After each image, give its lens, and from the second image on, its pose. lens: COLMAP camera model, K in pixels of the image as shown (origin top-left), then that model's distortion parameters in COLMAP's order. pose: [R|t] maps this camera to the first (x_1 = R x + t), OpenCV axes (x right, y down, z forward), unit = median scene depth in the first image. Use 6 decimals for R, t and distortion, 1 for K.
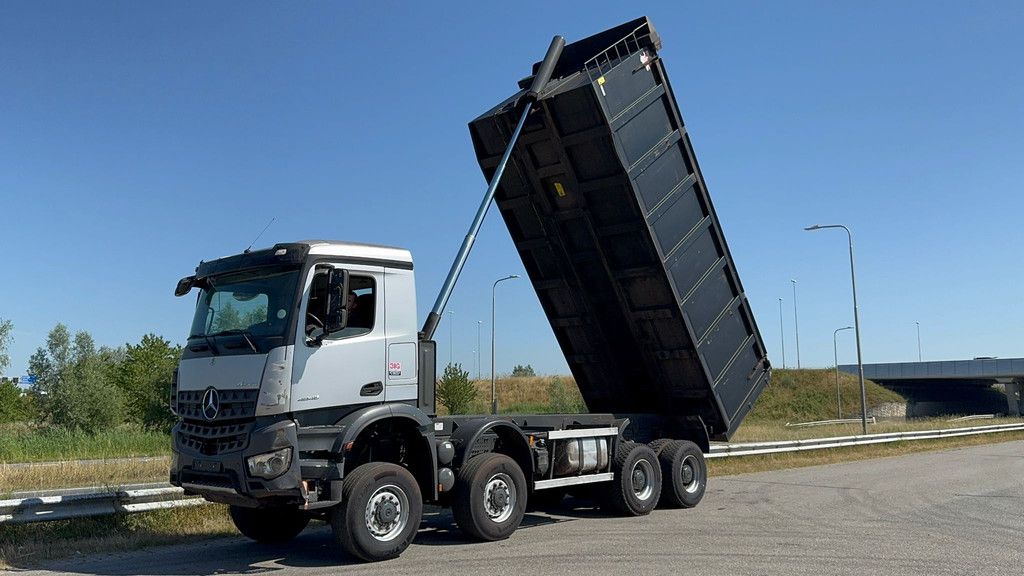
lens RADIAL K [[895.6, 0, 512.1], [0, 895.6, 284.1], [0, 0, 1]] dist [0.075727, -0.043905]
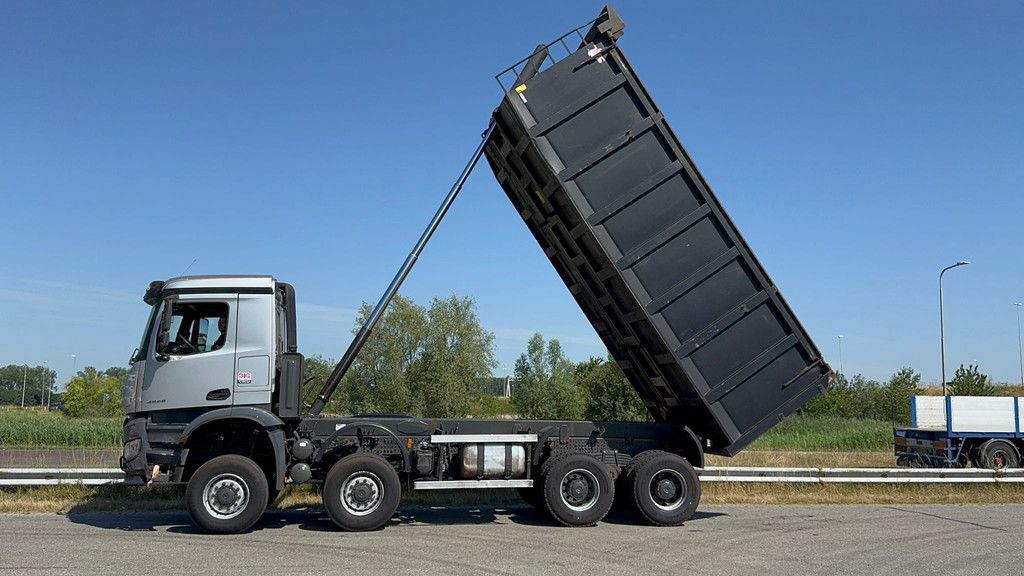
lens RADIAL K [[903.8, 0, 511.7], [0, 903.8, 279.0], [0, 0, 1]] dist [0.106379, -0.020386]
pose [[0.793461, -0.065588, -0.605076, 0.781241], [0.062228, 0.997709, -0.026545, 0.014156], [0.605431, -0.016591, 0.795725, 0.206847]]
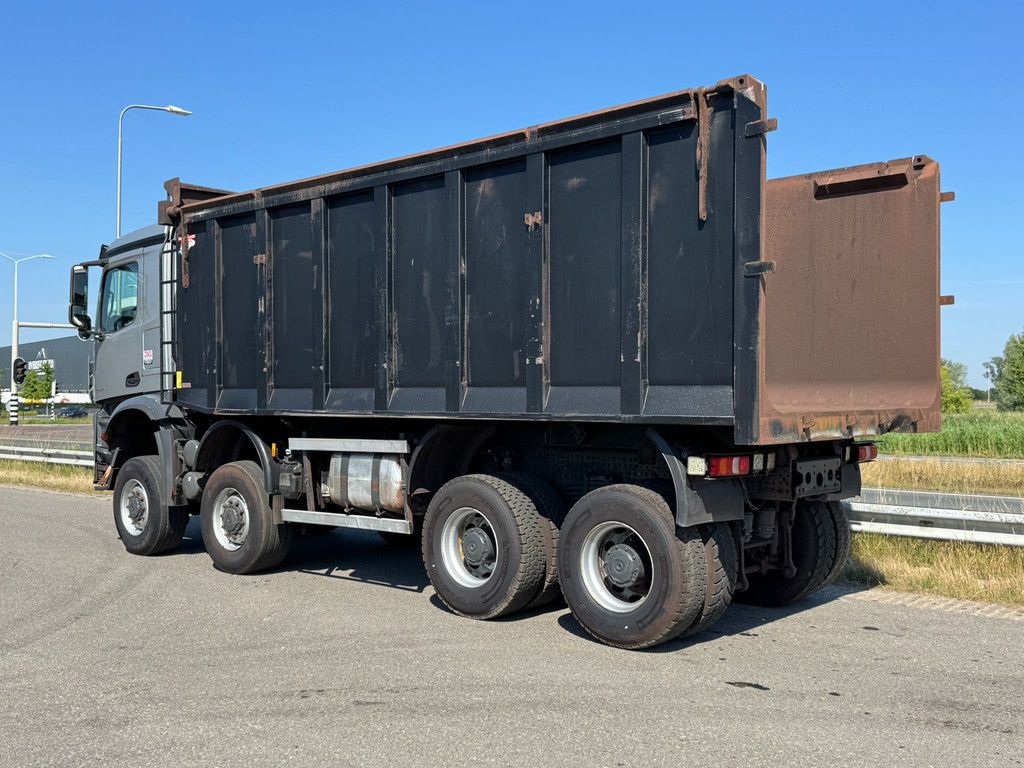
lens RADIAL K [[1051.8, 0, 504.2], [0, 1051.8, 394.0], [0, 0, 1]] dist [0.036844, 0.000000]
pose [[0.005588, 0.003979, -0.999976, 0.815796], [0.133768, 0.991002, 0.004691, 0.150405], [0.990997, -0.133791, 0.005005, 1.160408]]
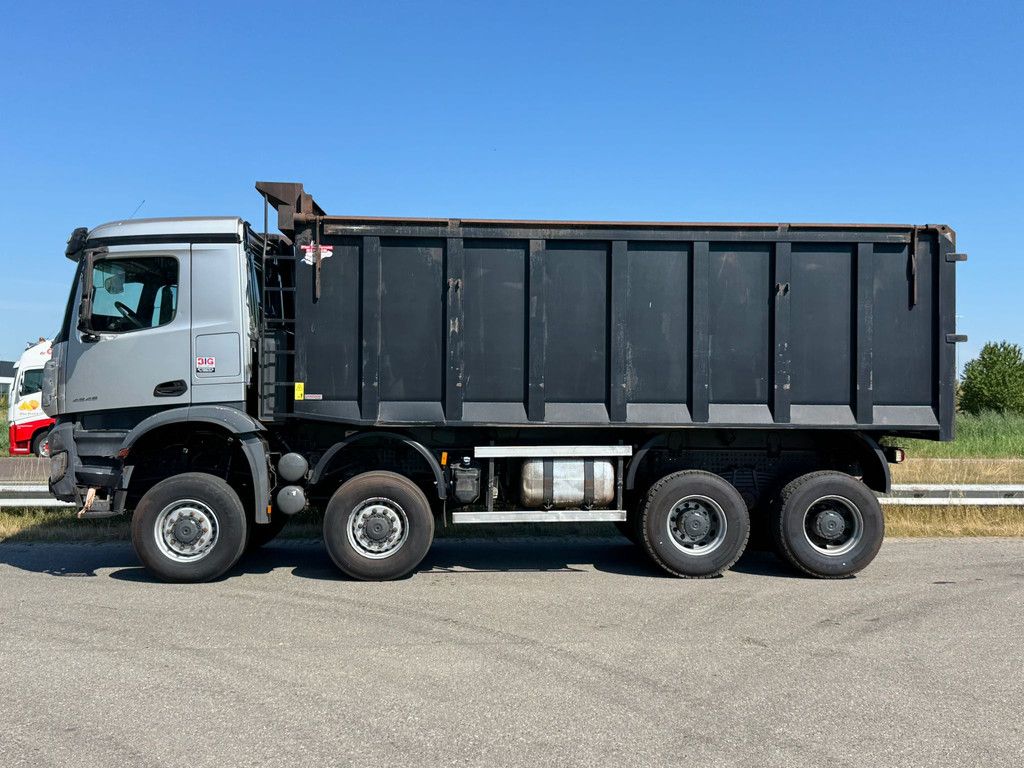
lens RADIAL K [[808.5, 0, 507.3], [0, 808.5, 377.4], [0, 0, 1]] dist [0.045948, -0.007176]
pose [[0.719040, -0.010656, -0.694887, 0.517014], [0.081480, 0.994279, 0.069066, 0.065560], [0.690176, -0.106281, 0.715795, 0.557419]]
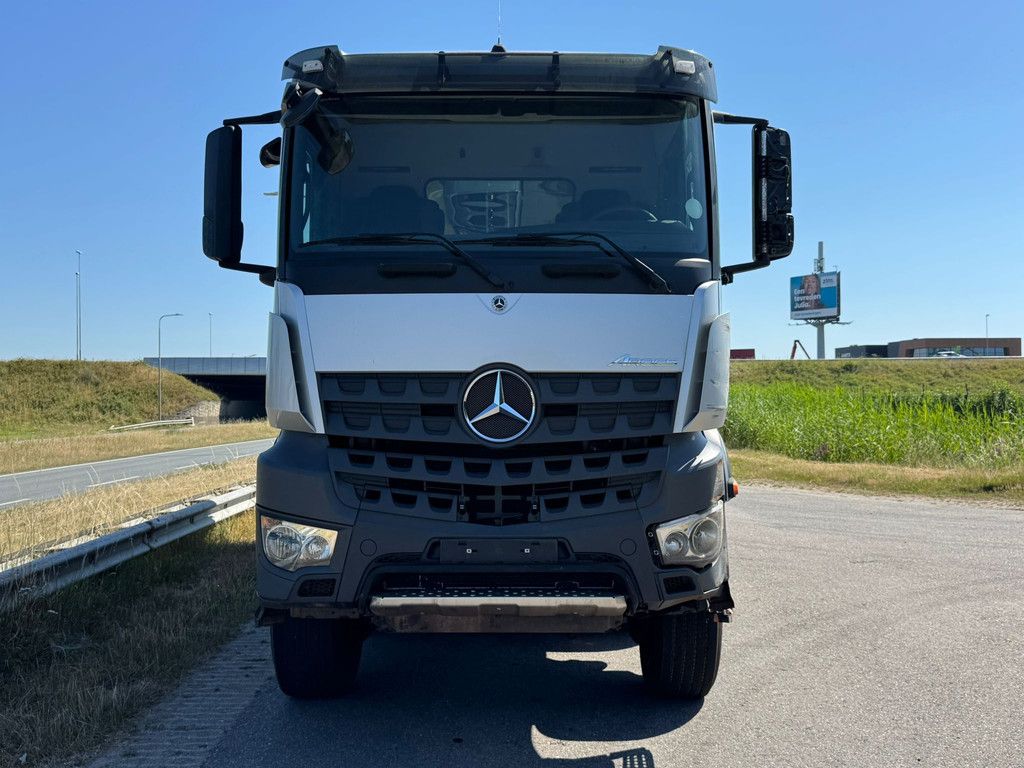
lens RADIAL K [[1051.8, 0, 510.3], [0, 1051.8, 392.7], [0, 0, 1]] dist [0.036844, 0.000000]
pose [[0.748871, 0.007387, 0.662675, -0.530725], [-0.087988, 0.992194, 0.088373, 0.067934], [-0.656849, -0.124487, 0.743675, 0.515842]]
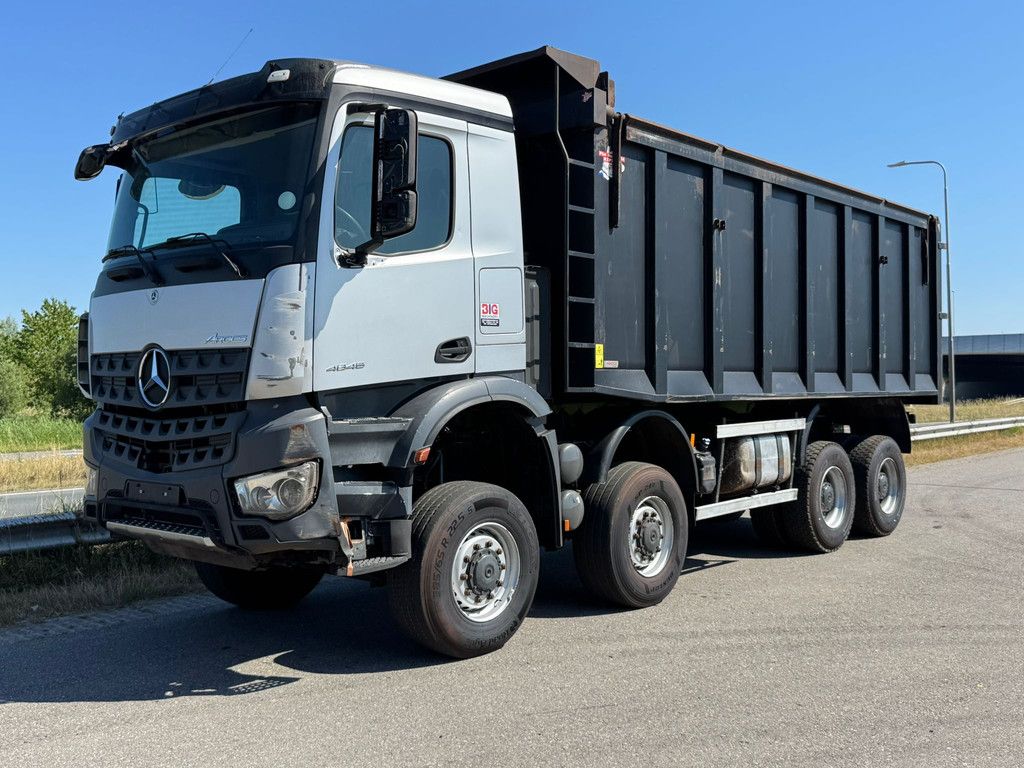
lens RADIAL K [[1051.8, 0, 521.0], [0, 1051.8, 390.9], [0, 0, 1]] dist [0.036844, 0.000000]
pose [[0.999381, -0.001716, 0.035143, -0.115513], [-0.003110, 0.990591, 0.136823, 0.045572], [-0.035047, -0.136848, 0.989972, 0.311706]]
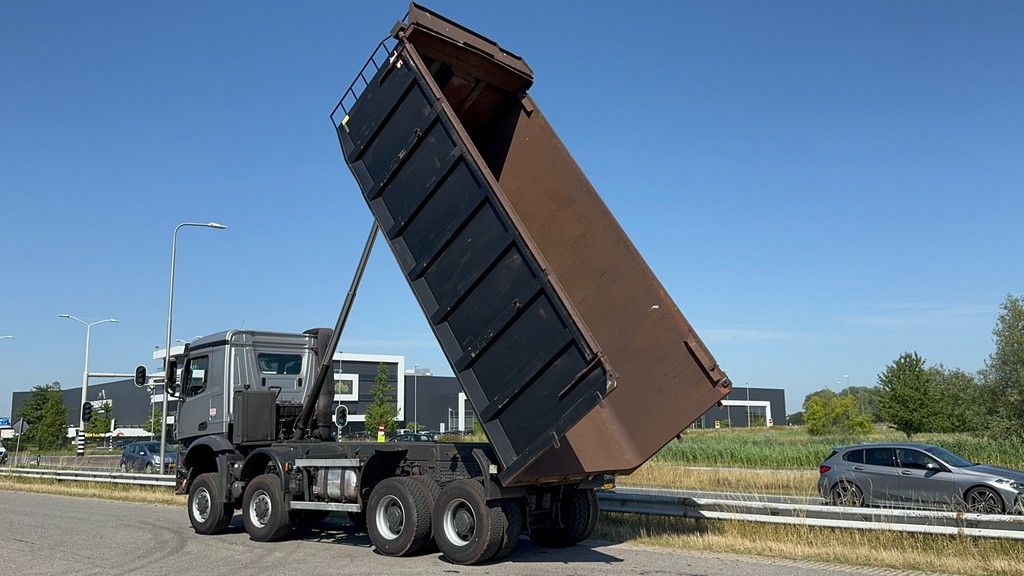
lens RADIAL K [[895.6, 0, 520.8], [0, 895.6, 288.6], [0, 0, 1]] dist [0.075727, -0.043905]
pose [[0.029192, -0.141740, -0.989473, 1.237107], [0.146815, 0.979768, -0.136018, 0.149755], [0.988733, -0.141299, 0.049411, 1.265272]]
